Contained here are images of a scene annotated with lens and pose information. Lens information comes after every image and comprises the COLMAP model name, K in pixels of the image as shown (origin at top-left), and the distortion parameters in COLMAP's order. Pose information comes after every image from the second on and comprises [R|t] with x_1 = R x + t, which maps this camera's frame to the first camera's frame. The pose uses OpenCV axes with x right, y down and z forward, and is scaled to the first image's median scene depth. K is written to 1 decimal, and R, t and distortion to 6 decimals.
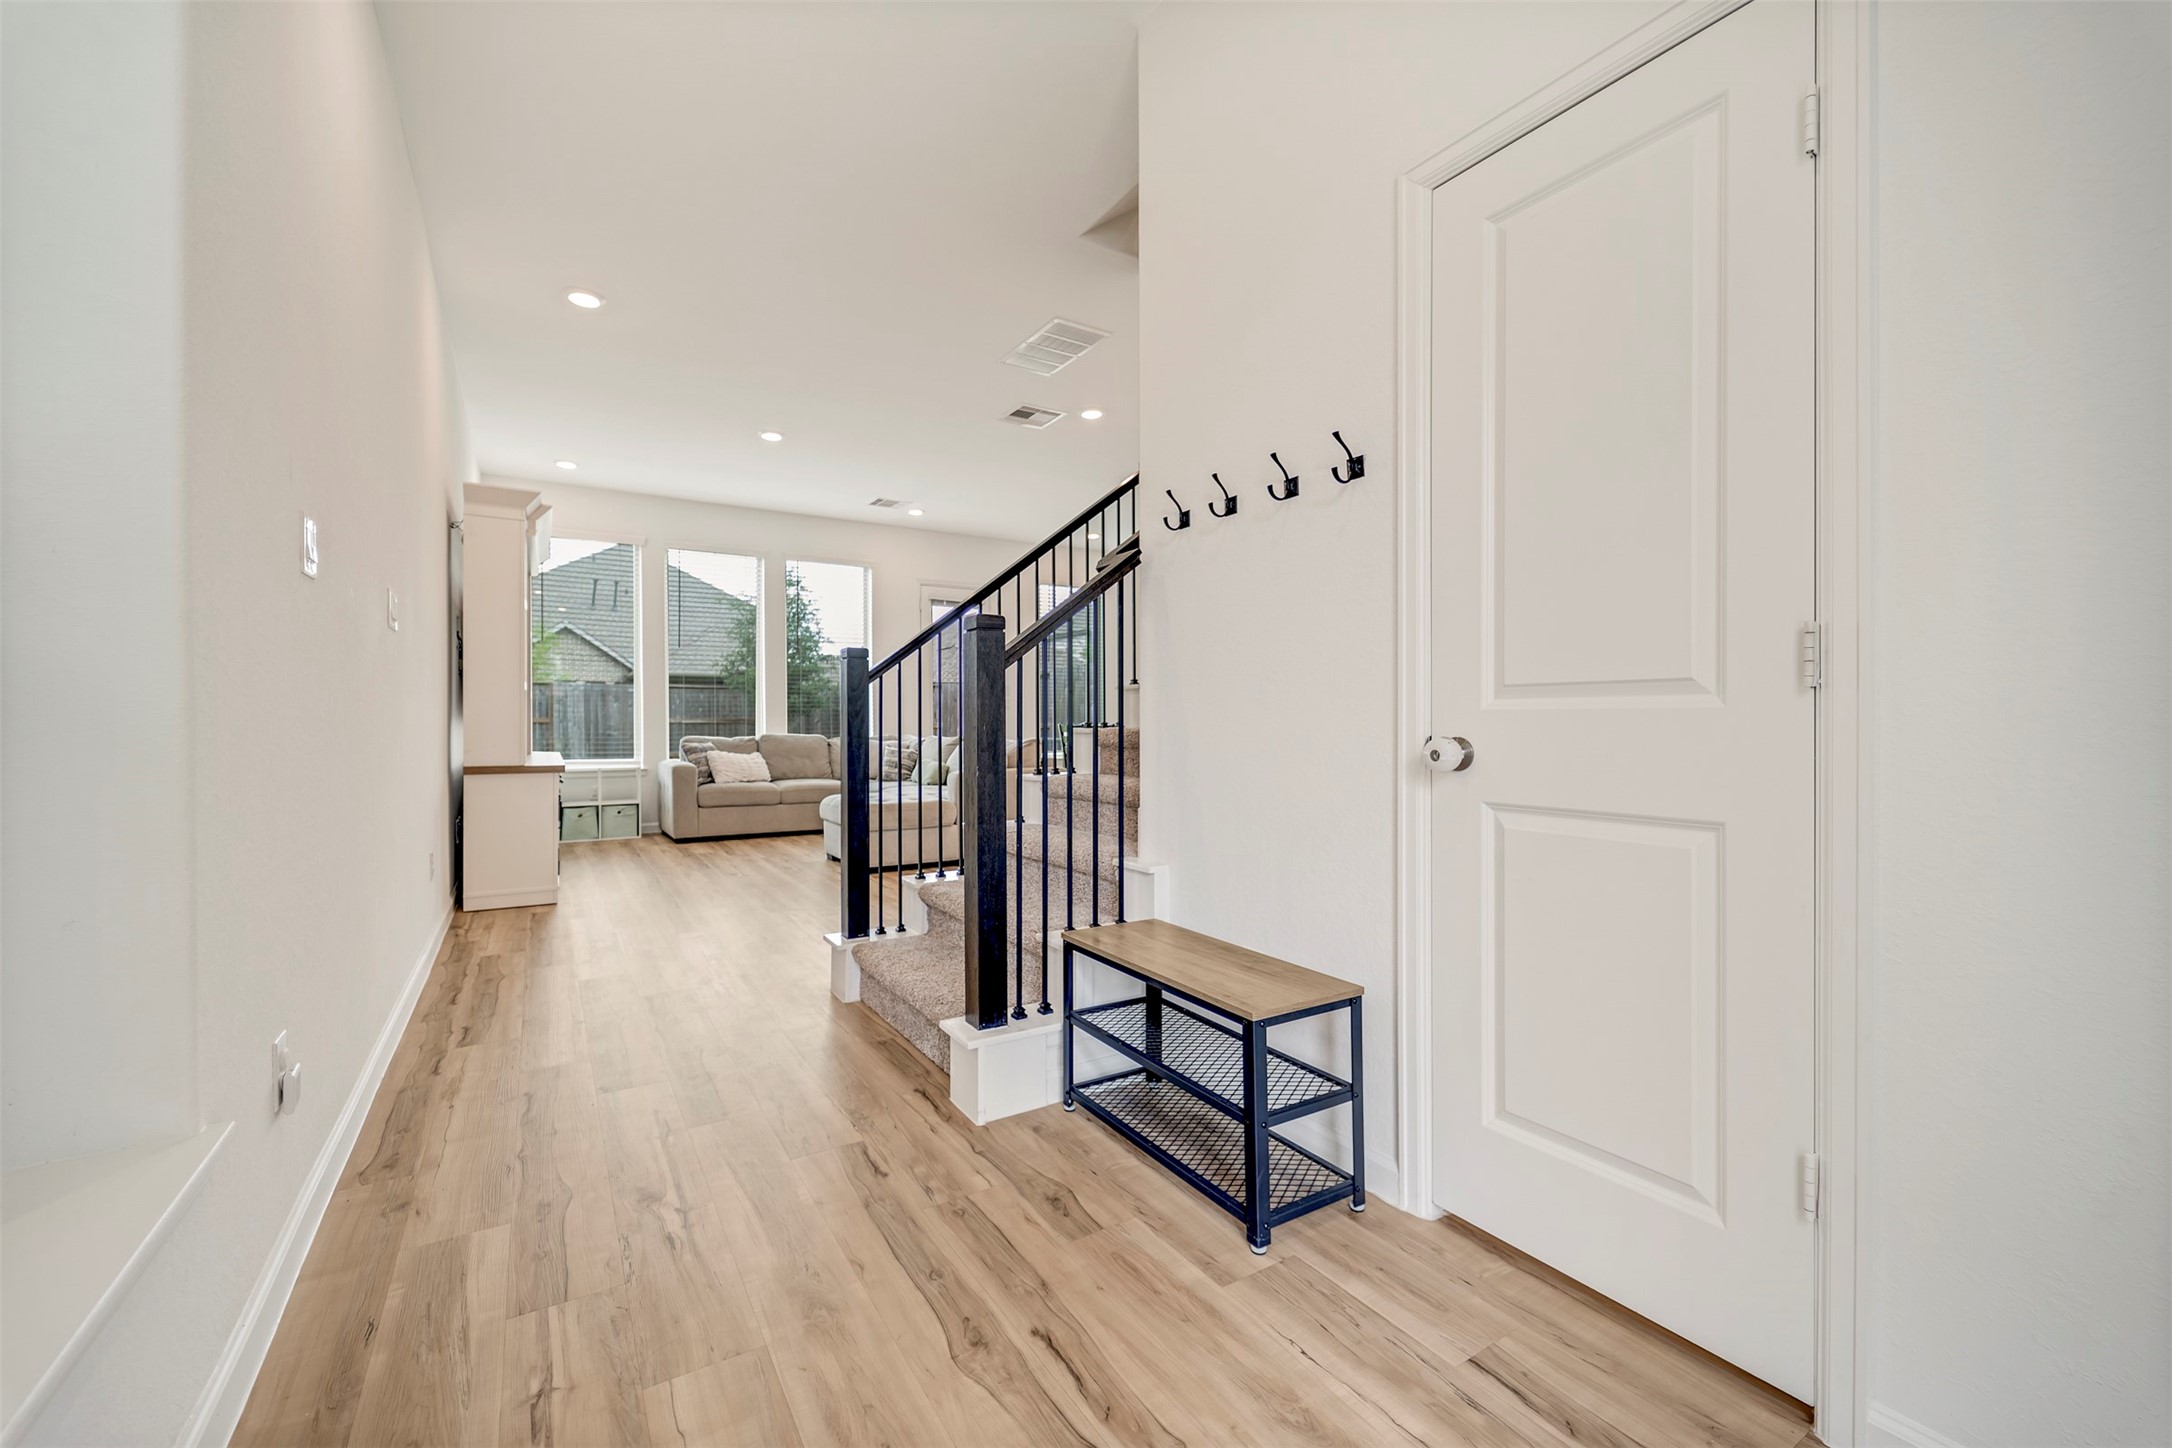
lens RADIAL K [[873.7, 0, 1084.5], [0, 873.7, 724.0], [0, 0, 1]] dist [0.015873, 0.000048]
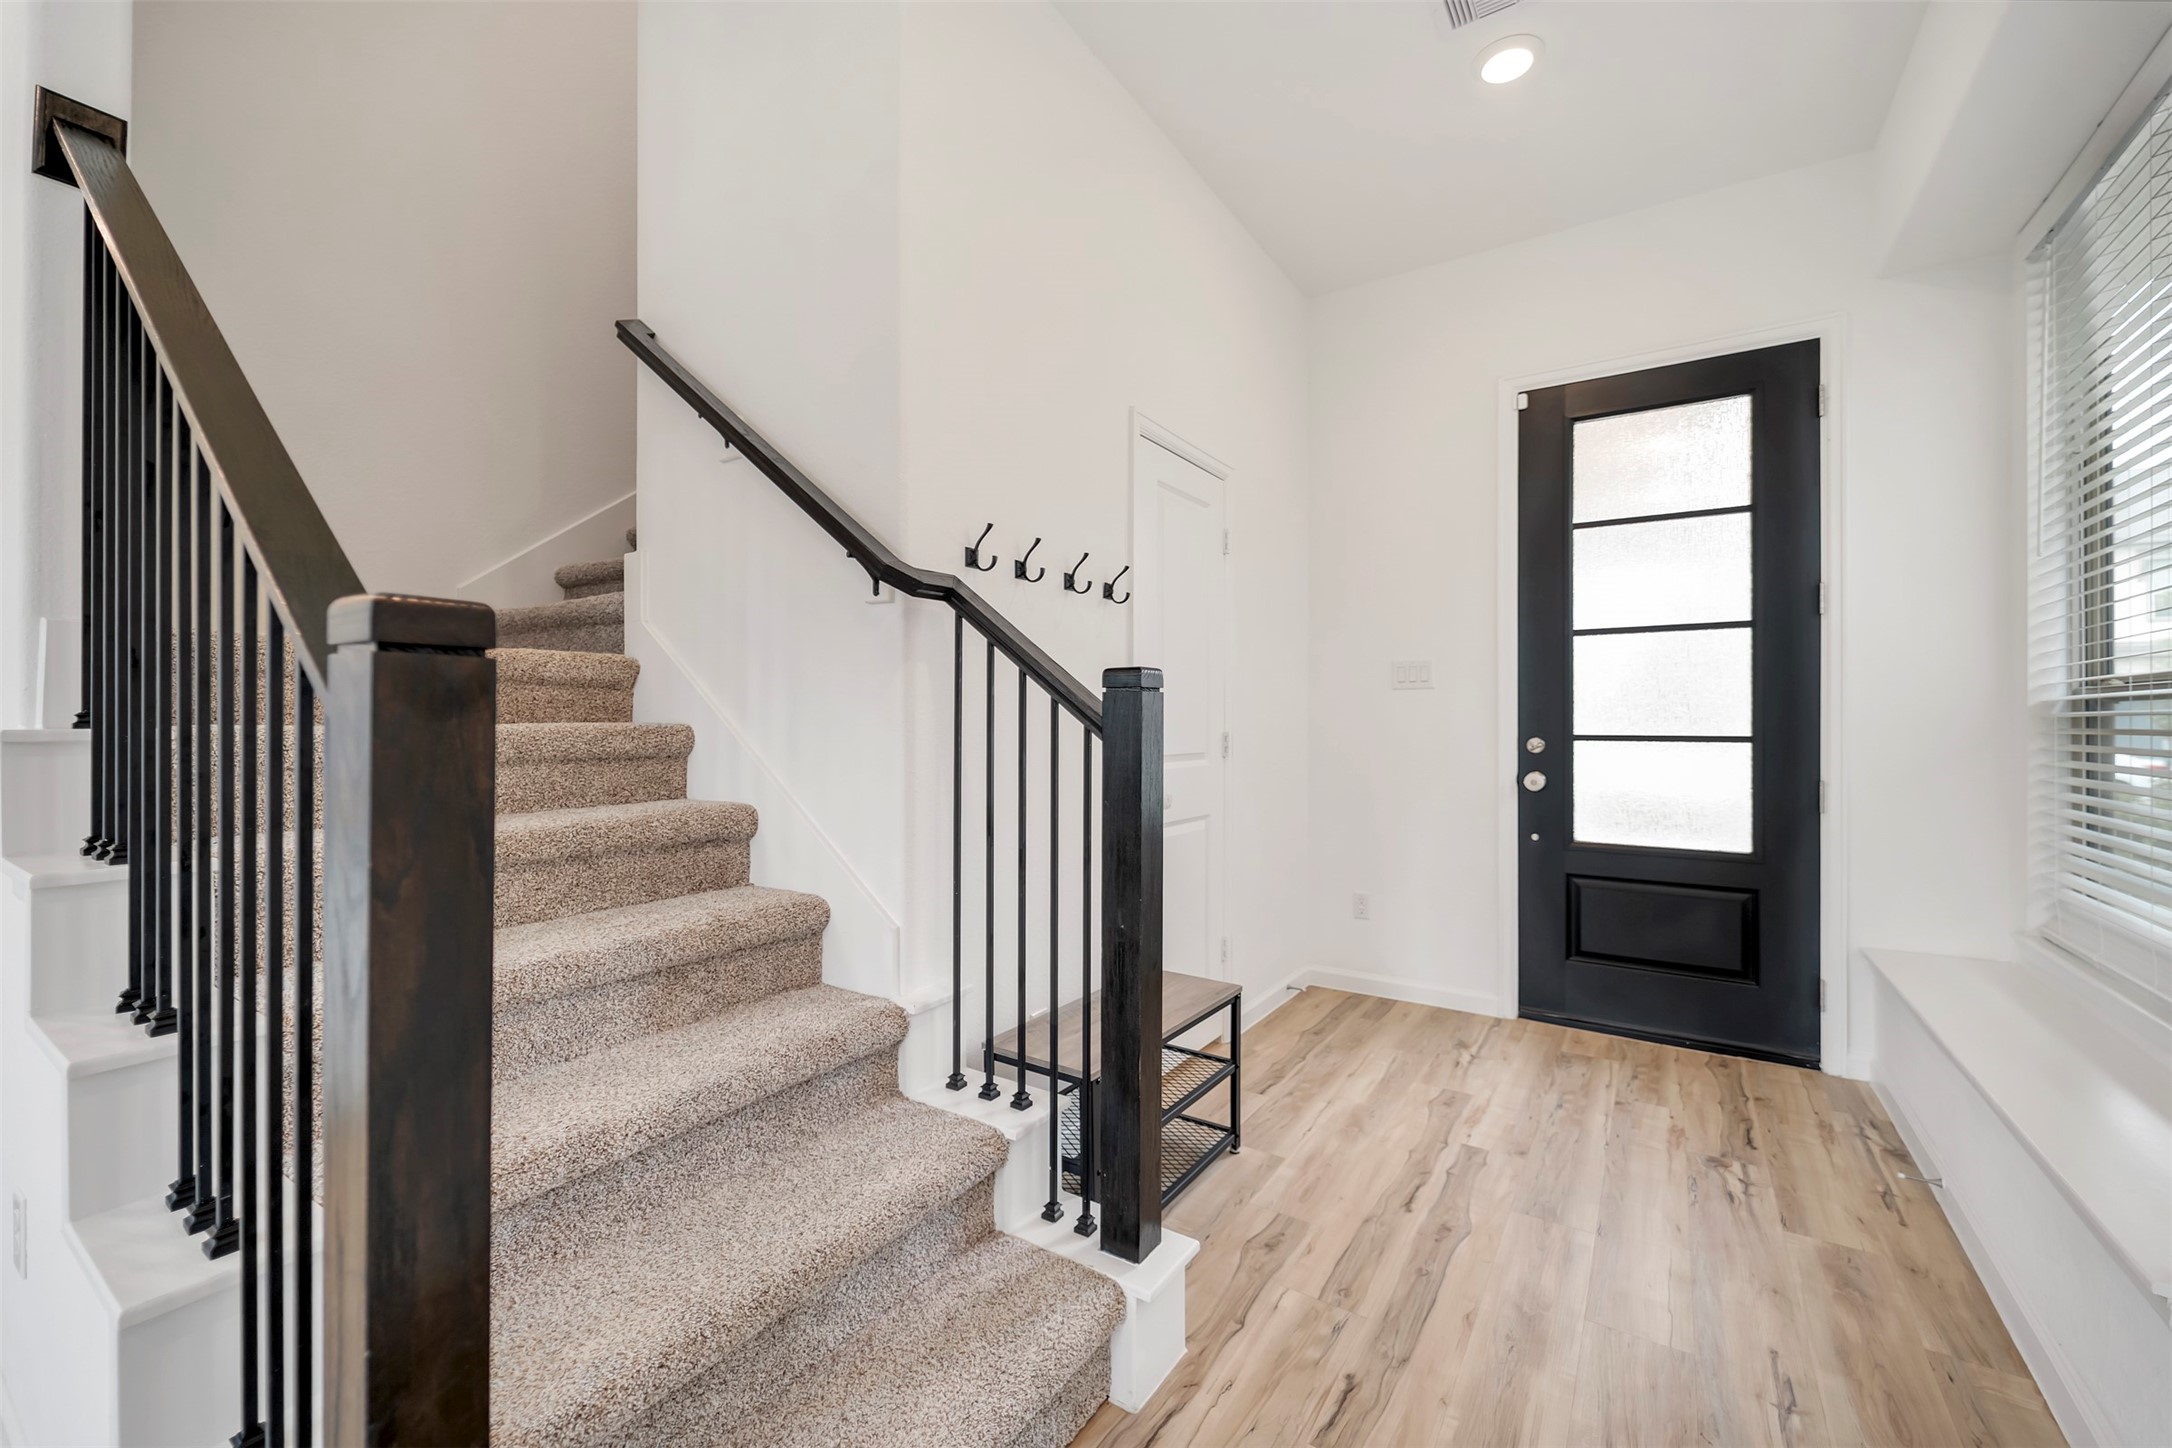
lens RADIAL K [[873.7, 0, 1083.7], [0, 873.7, 721.3], [0, 0, 1]] dist [0.015873, 0.000048]
pose [[-0.410644, -0.001754, 0.911794, -0.967645], [0.000343, 0.999998, 0.002078, -0.107677], [-0.911796, 0.001166, -0.410642, 1.731721]]
